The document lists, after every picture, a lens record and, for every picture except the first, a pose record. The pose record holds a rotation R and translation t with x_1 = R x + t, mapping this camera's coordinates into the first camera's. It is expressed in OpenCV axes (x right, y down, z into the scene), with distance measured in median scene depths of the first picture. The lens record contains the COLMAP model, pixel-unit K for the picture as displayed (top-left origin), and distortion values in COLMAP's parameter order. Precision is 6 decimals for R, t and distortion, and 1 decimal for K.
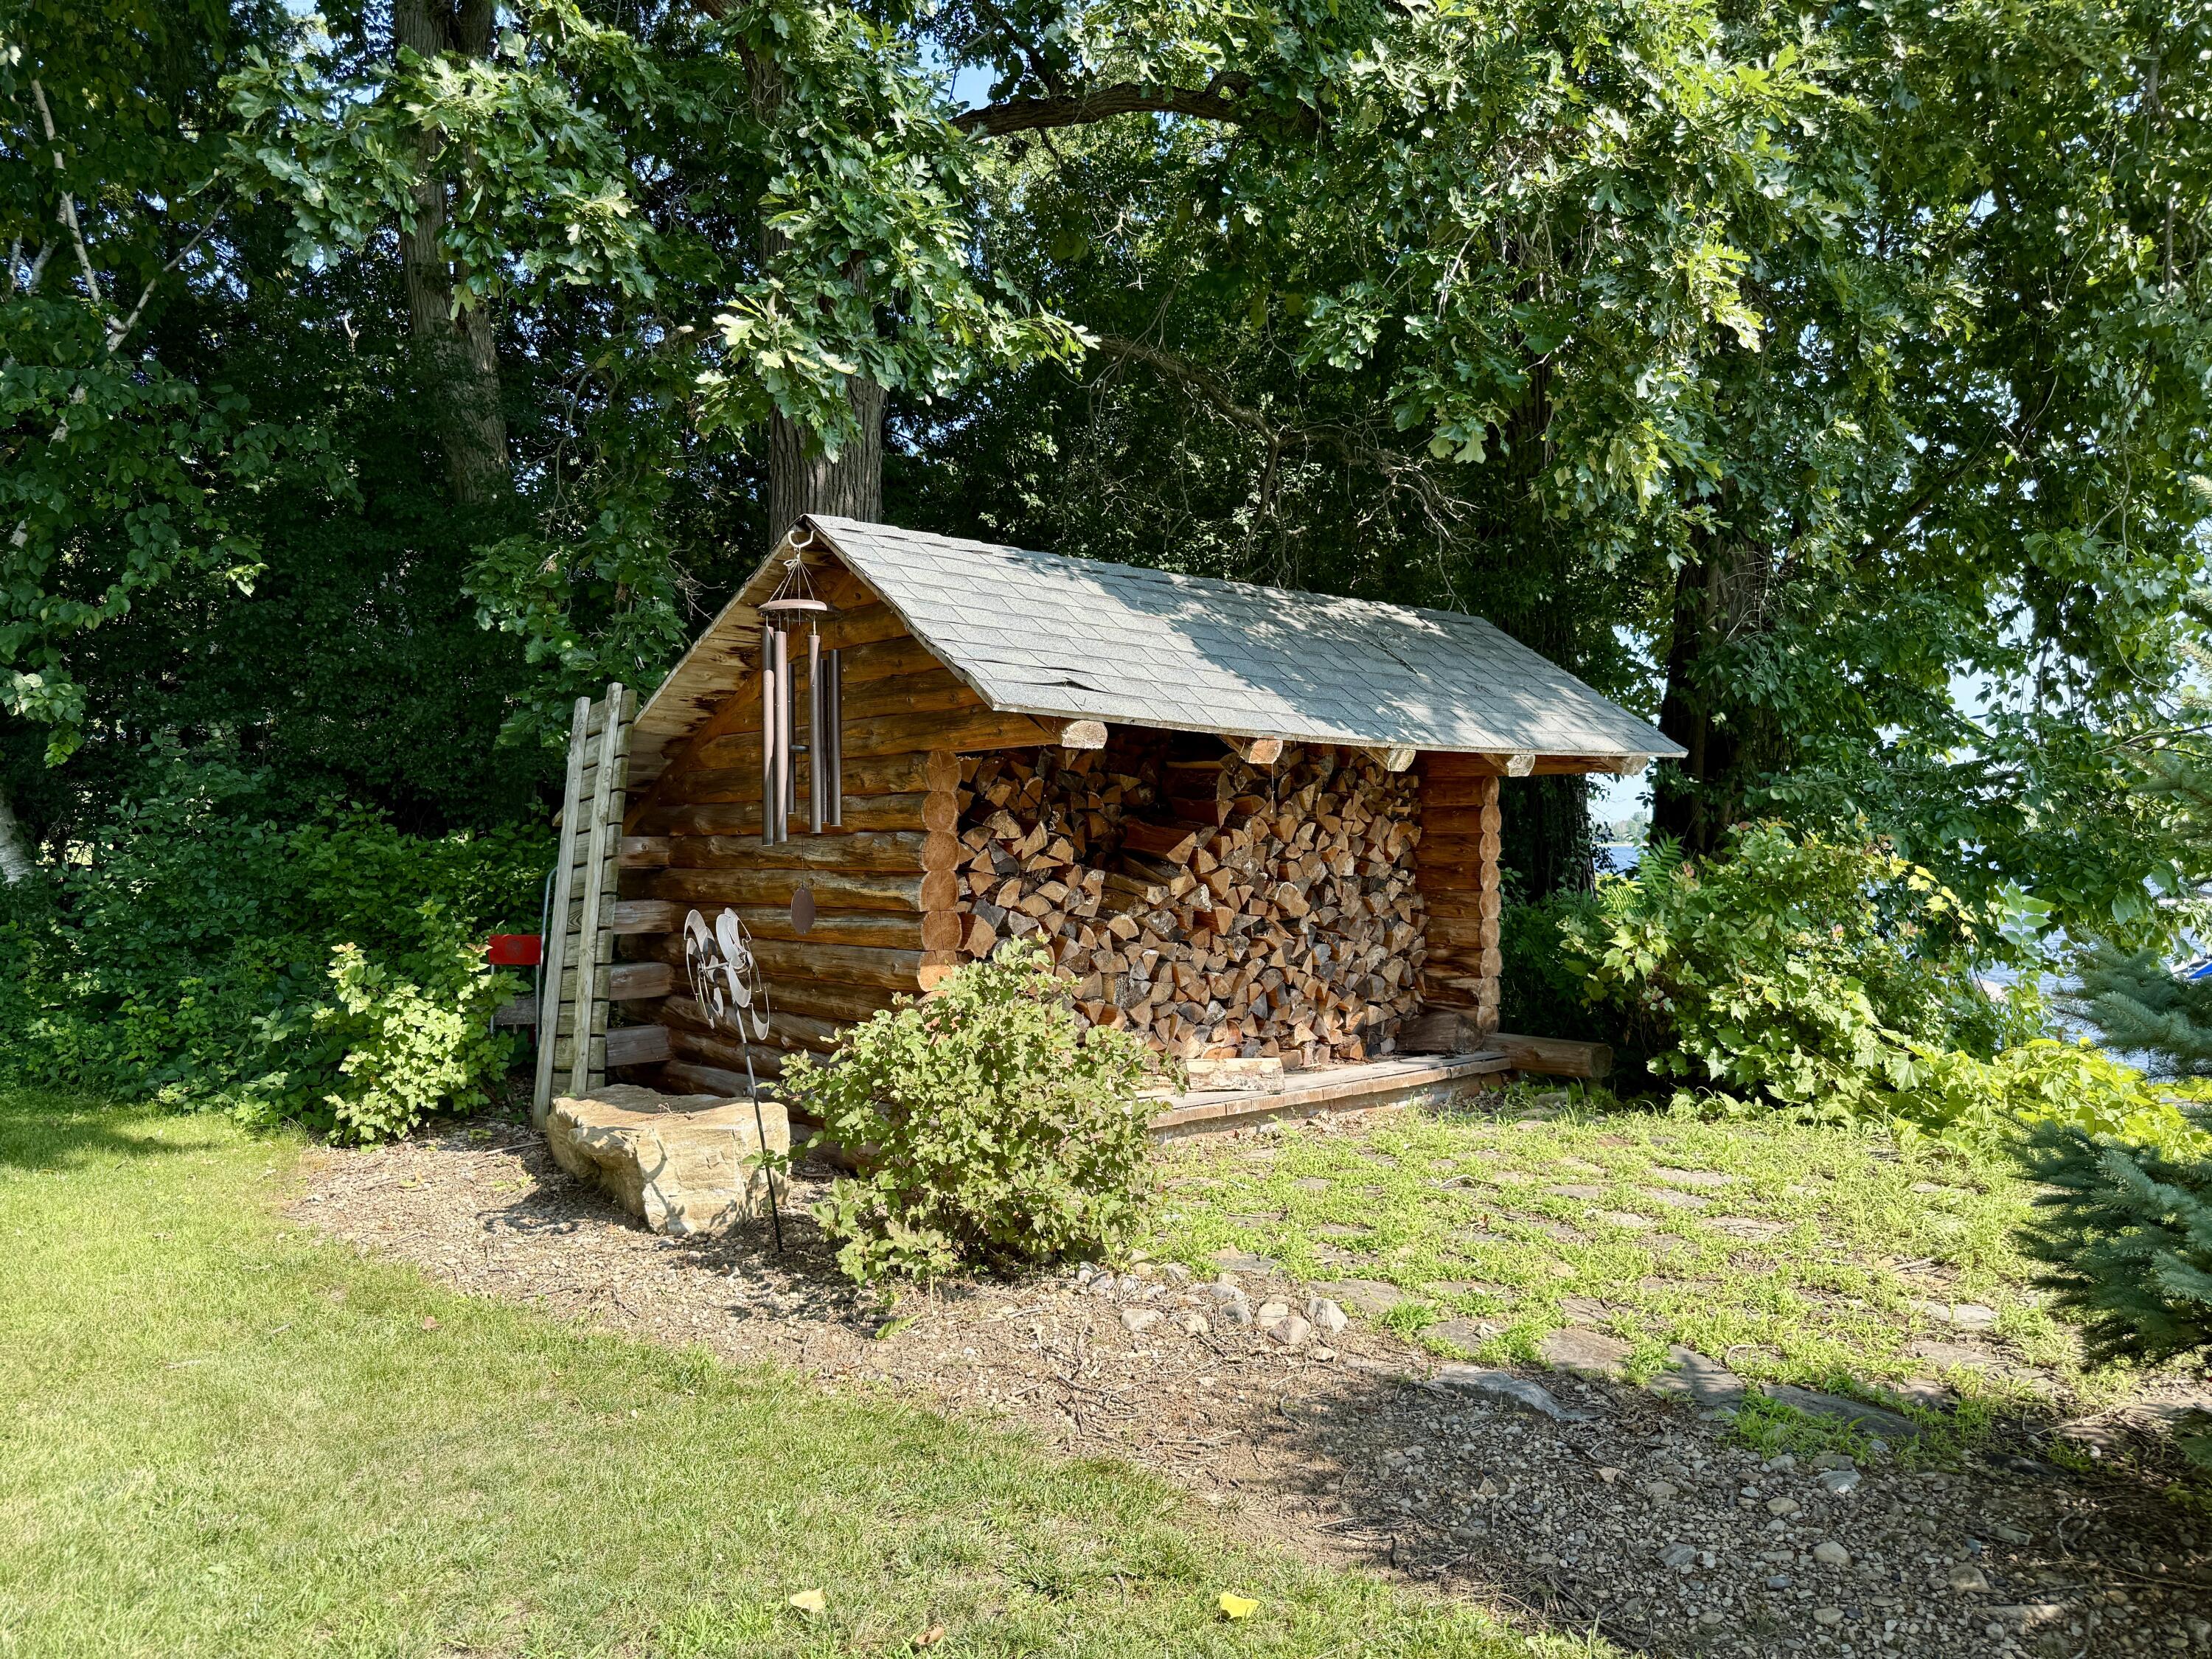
lens RADIAL K [[1536.0, 0, 1106.0], [0, 1536.0, 829.5], [0, 0, 1]] dist [0.028491, -0.061036]
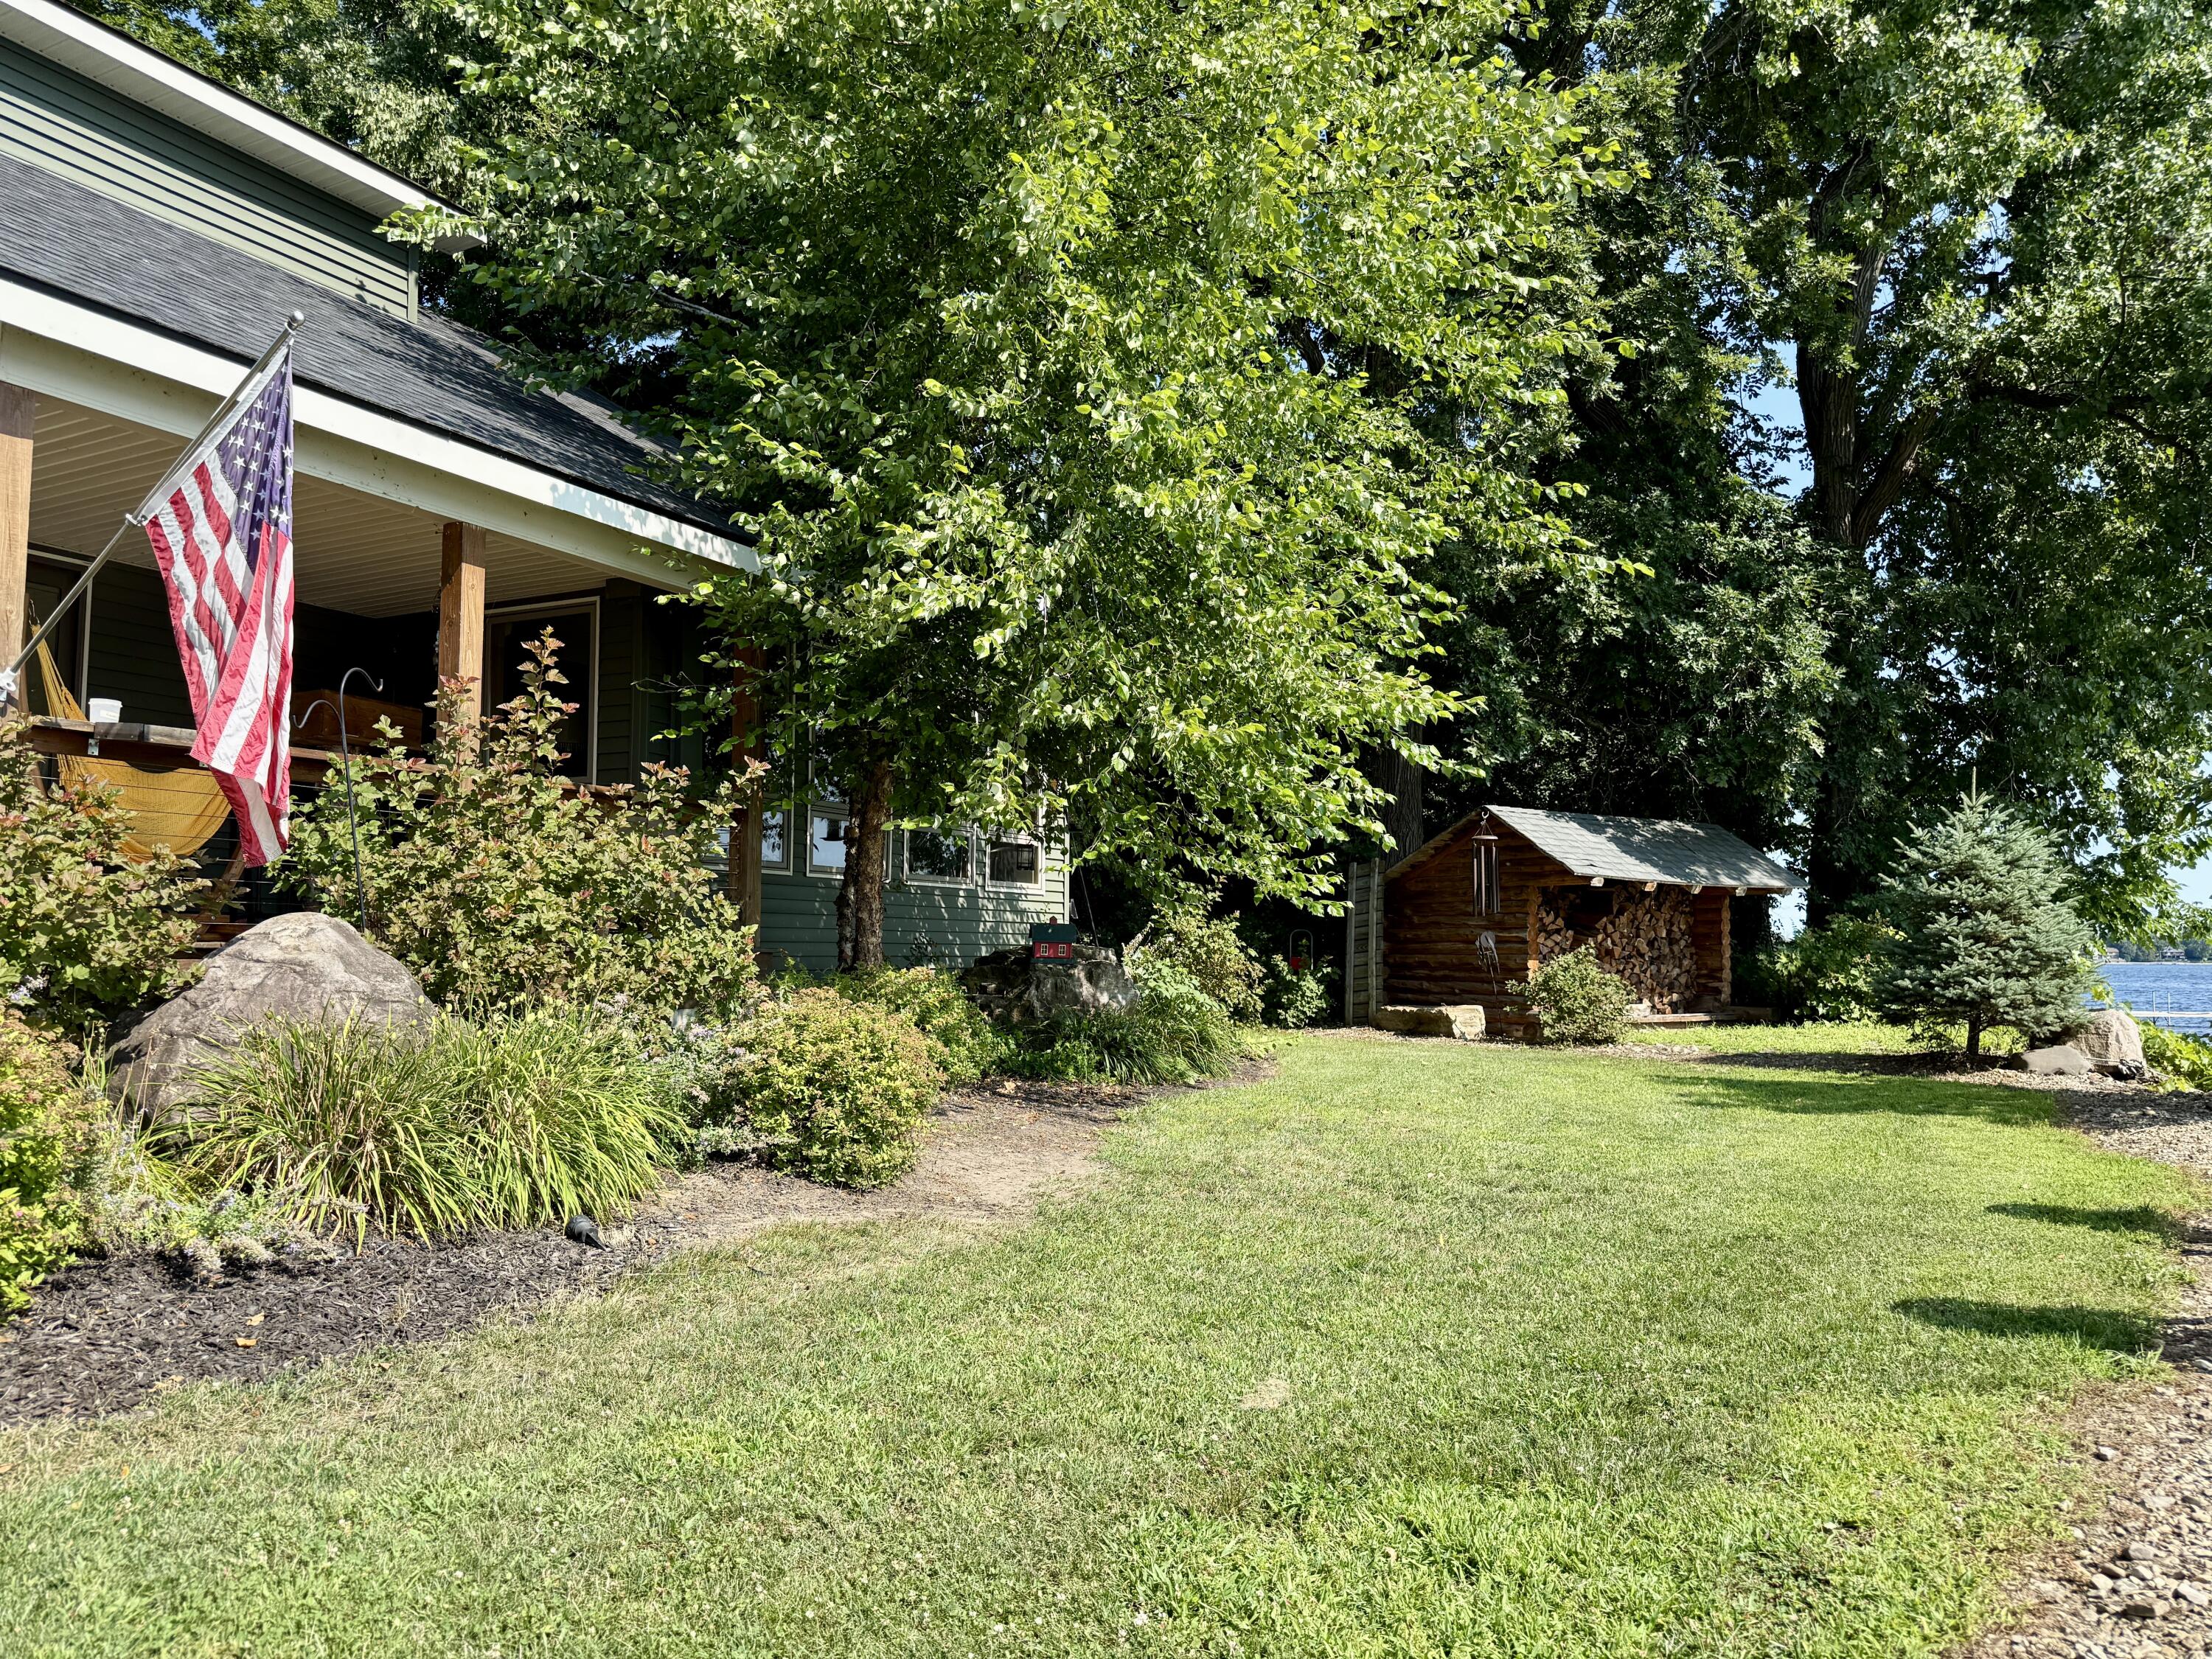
lens RADIAL K [[1536.0, 0, 1106.0], [0, 1536.0, 829.5], [0, 0, 1]] dist [0.028491, -0.061036]
pose [[0.993325, 0.006645, -0.115159, -0.497576], [-0.014594, 0.997557, -0.068320, 0.047187], [0.114423, 0.069545, 0.990995, -1.713625]]
